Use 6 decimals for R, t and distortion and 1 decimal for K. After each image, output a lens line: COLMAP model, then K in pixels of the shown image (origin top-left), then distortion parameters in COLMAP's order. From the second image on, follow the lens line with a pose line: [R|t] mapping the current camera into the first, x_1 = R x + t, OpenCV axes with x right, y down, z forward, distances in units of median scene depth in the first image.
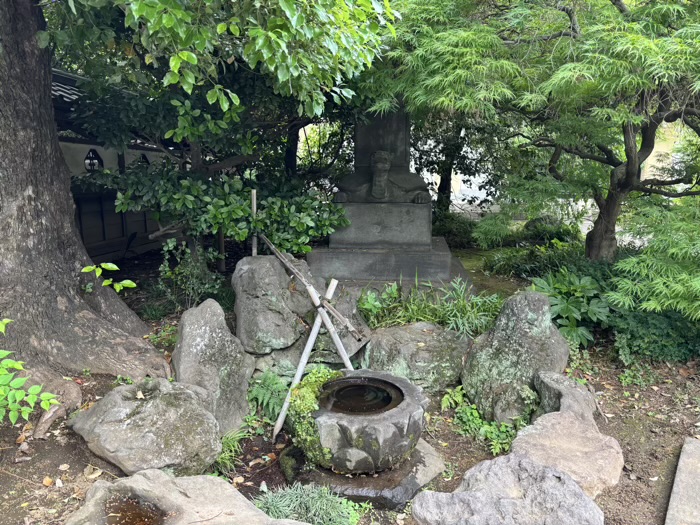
lens RADIAL K [[534.1, 0, 350.0], [0, 534.1, 262.5], [0, 0, 1]] dist [0.026961, 0.003063]
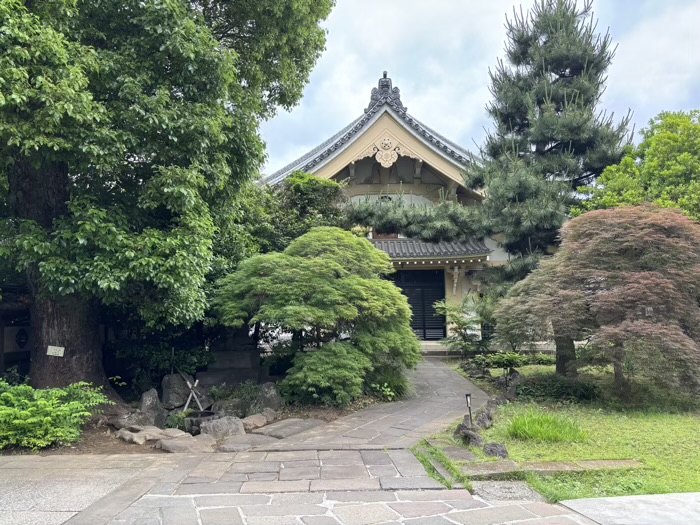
lens RADIAL K [[534.1, 0, 350.0], [0, 534.1, 262.5], [0, 0, 1]] dist [0.026961, 0.003063]
pose [[0.995095, -0.005998, 0.098743, 0.449597], [0.030778, 0.967393, -0.251402, 0.152072], [-0.094015, 0.253208, 0.962833, -1.799573]]
